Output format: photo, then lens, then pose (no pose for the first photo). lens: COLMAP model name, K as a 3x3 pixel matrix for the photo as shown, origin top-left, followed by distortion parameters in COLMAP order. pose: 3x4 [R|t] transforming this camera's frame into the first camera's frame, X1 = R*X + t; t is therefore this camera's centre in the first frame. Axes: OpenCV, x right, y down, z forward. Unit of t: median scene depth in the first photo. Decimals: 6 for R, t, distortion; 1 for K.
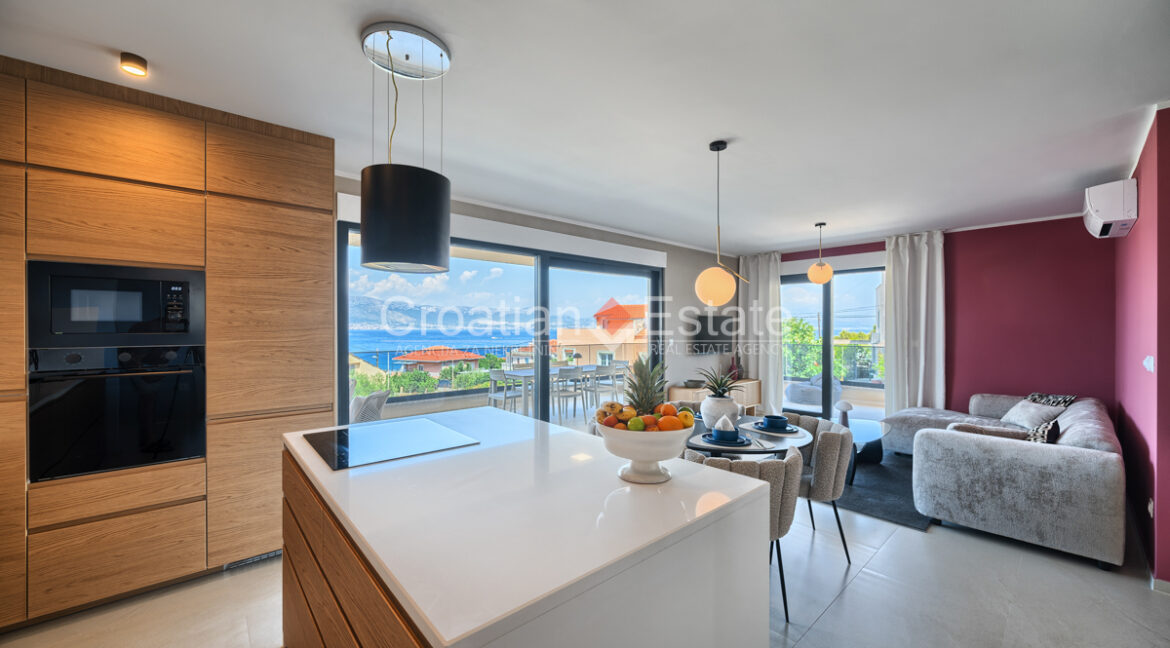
lens RADIAL K [[436.5, 0, 585.2], [0, 436.5, 328.9], [0, 0, 1]] dist [-0.002044, 0.000179]
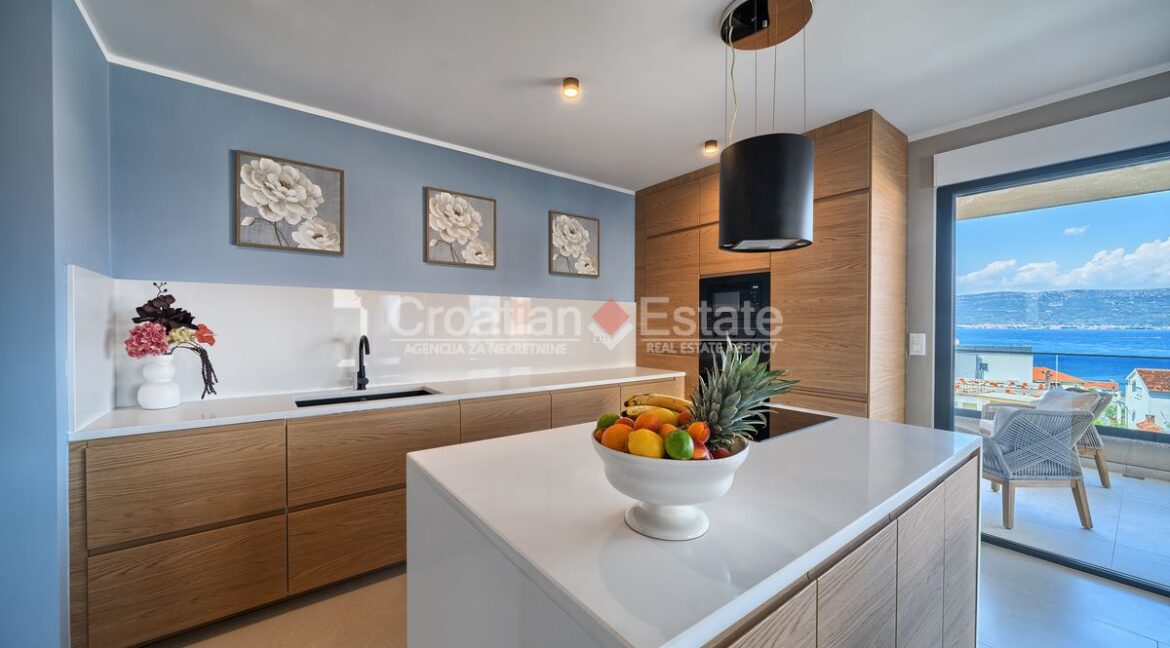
lens RADIAL K [[431.9, 0, 585.9], [0, 431.9, 329.3], [0, 0, 1]] dist [-0.002628, 0.000023]
pose [[-0.073208, 0.010386, -0.997263, 0.424265], [-0.005410, 0.999927, 0.010810, 0.026837], [0.997302, 0.006186, -0.073147, 0.516873]]
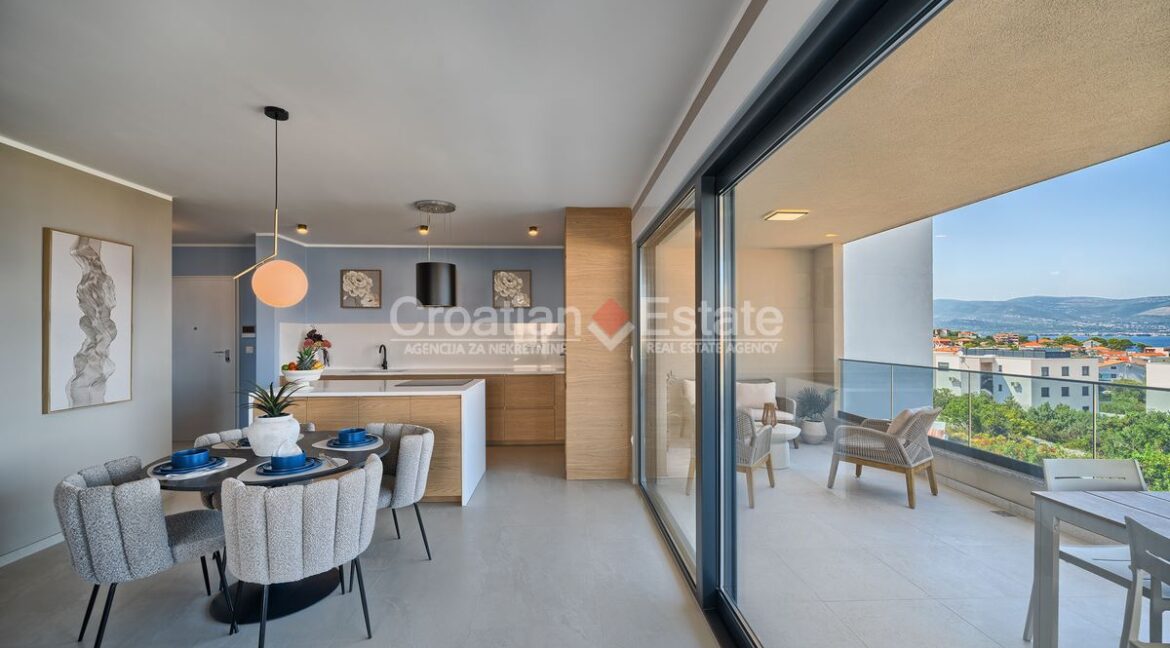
lens RADIAL K [[477.5, 0, 583.4], [0, 477.5, 328.4], [0, 0, 1]] dist [-0.000121, 0.000016]
pose [[-0.627276, -0.006618, -0.778769, 0.727998], [0.000117, 0.999963, -0.008592, -0.008497], [0.778797, -0.005480, -0.627252, 2.297325]]
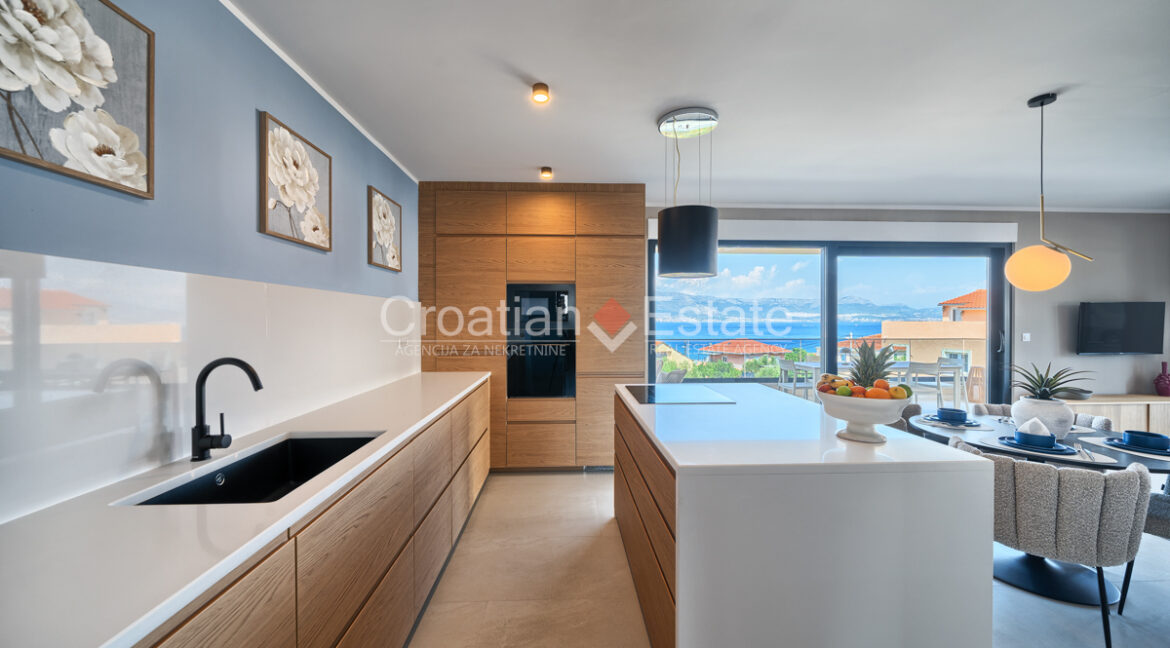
lens RADIAL K [[430.0, 0, 582.4], [0, 430.0, 322.9], [0, 0, 1]] dist [-0.002192, -0.000090]
pose [[0.777212, 0.003019, -0.629231, 0.154476], [-0.000809, 0.999992, 0.003799, 0.007335], [0.629238, -0.002443, 0.777209, -0.224718]]
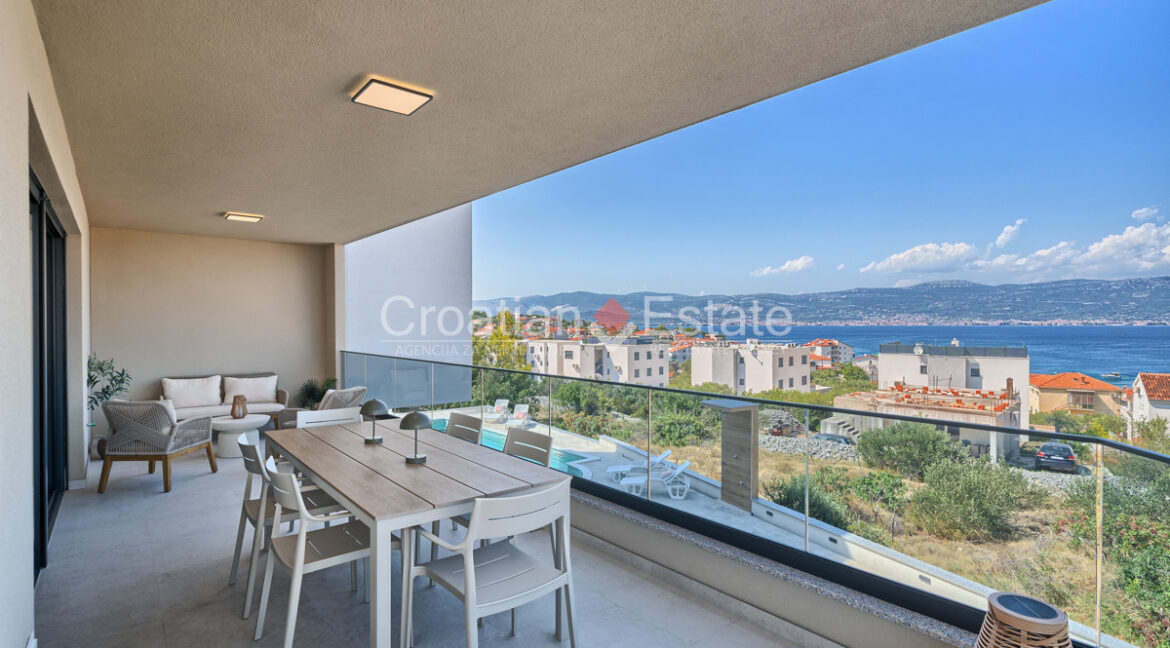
lens RADIAL K [[562.7, 0, 589.3], [0, 562.7, 324.7], [0, 0, 1]] dist [-0.000248, -0.000006]
pose [[-0.023981, 0.003451, -0.999706, 1.095181], [-0.001005, 0.999993, 0.003477, -0.029990], [0.999712, 0.001088, -0.023977, 3.256493]]
